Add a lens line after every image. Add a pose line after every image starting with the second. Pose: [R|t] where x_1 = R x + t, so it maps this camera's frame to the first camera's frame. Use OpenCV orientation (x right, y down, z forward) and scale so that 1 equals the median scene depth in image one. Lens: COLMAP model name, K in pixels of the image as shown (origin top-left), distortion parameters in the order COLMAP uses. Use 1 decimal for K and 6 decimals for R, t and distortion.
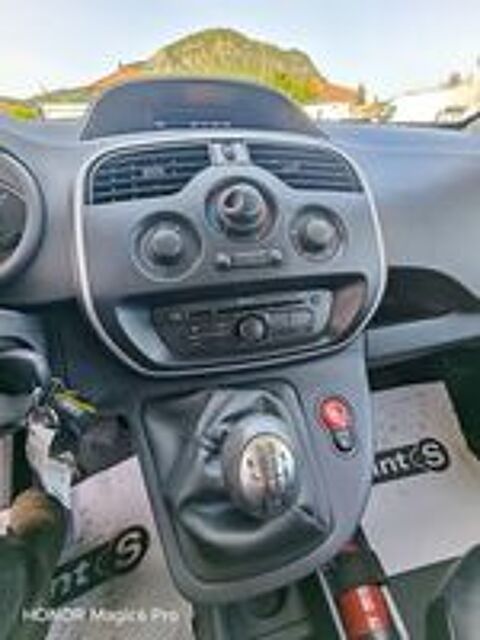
lens RADIAL K [[292.8, 0, 240.0], [0, 292.8, 320.0], [0, 0, 1]] dist [-0.003906, -0.000200]
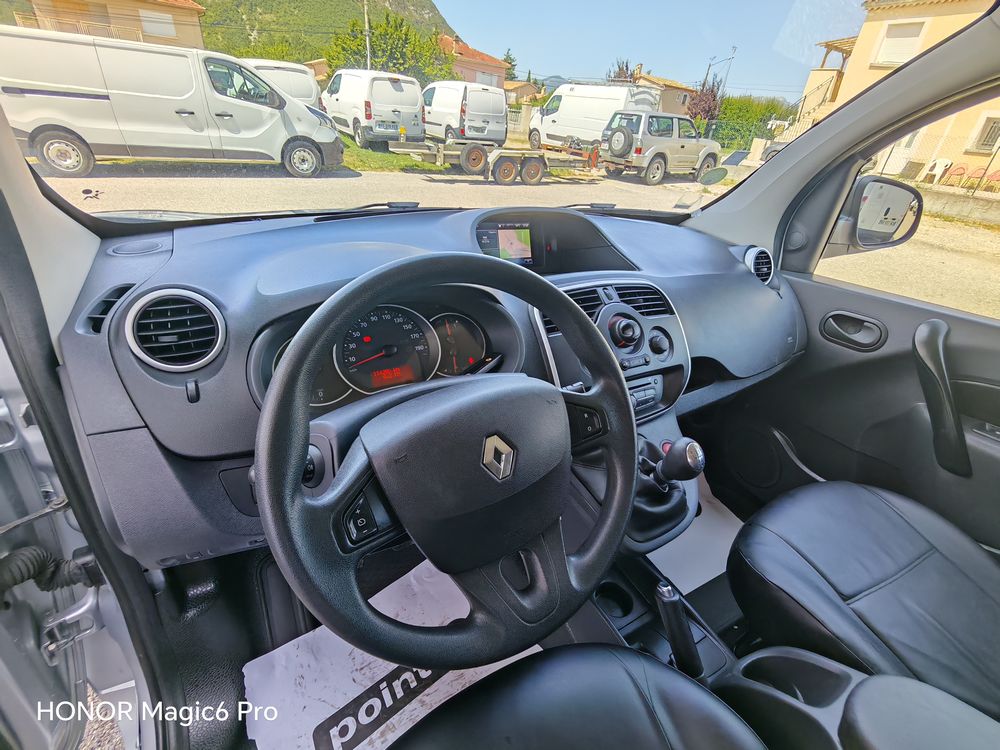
lens RADIAL K [[457.5, 0, 500.0], [0, 457.5, 375.0], [0, 0, 1]] dist [-0.003906, -0.000200]
pose [[0.945204, -0.065739, 0.319792, -1.319302], [0.077075, 0.996762, -0.022909, -0.110662], [-0.317250, 0.046301, 0.947211, -1.079634]]
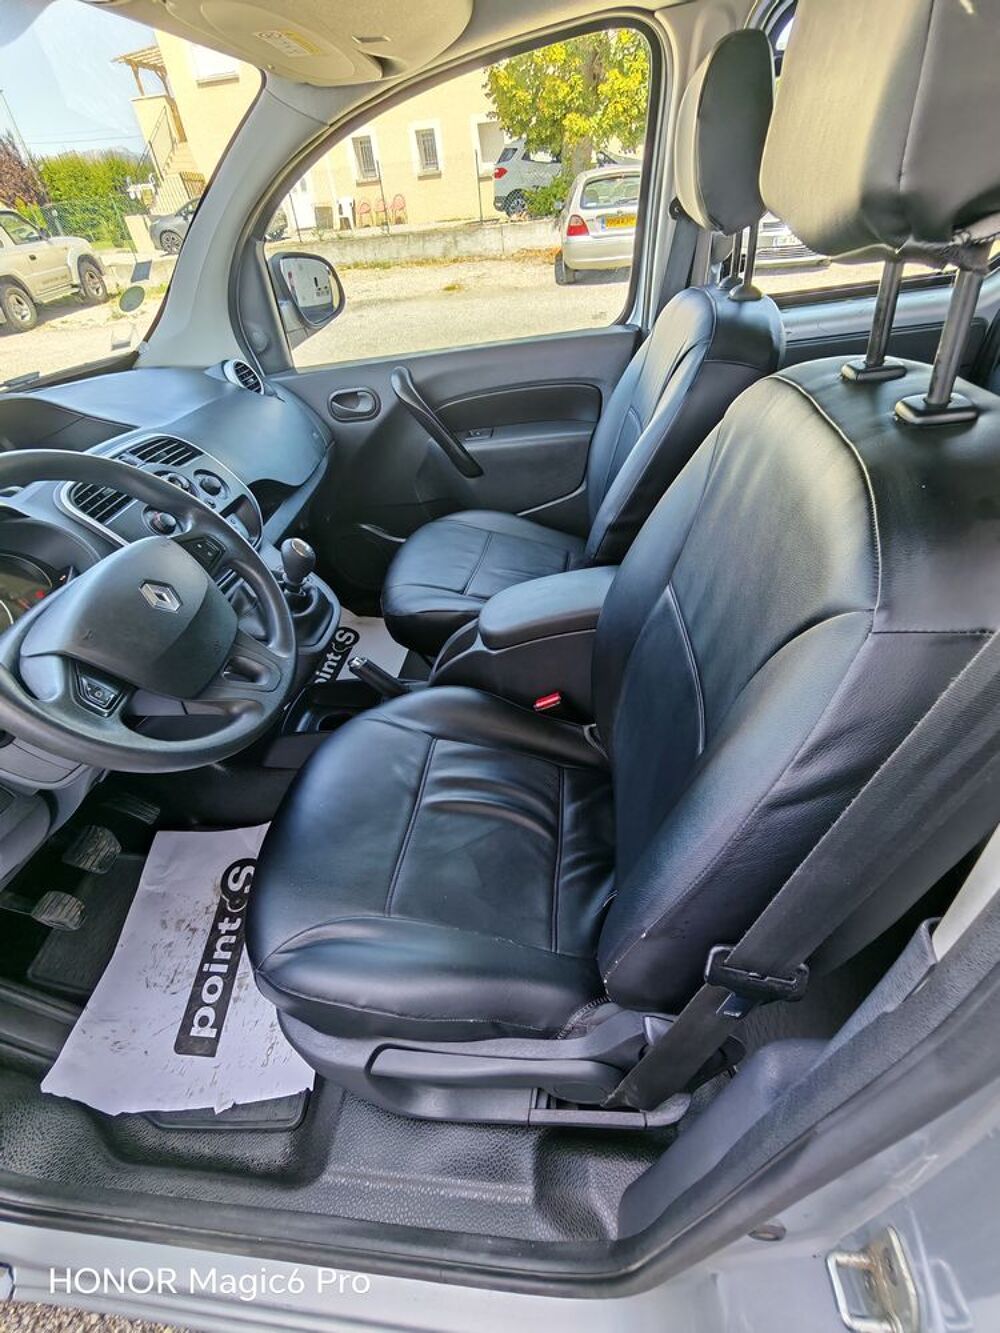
lens RADIAL K [[609.8, 0, 500.0], [0, 609.8, 666.5], [0, 0, 1]] dist [-0.003906, -0.000200]
pose [[0.326059, -0.598713, 0.731593, -2.134069], [0.571539, 0.741281, 0.351917, 0.177278], [-0.753013, 0.303388, 0.583889, -1.767252]]
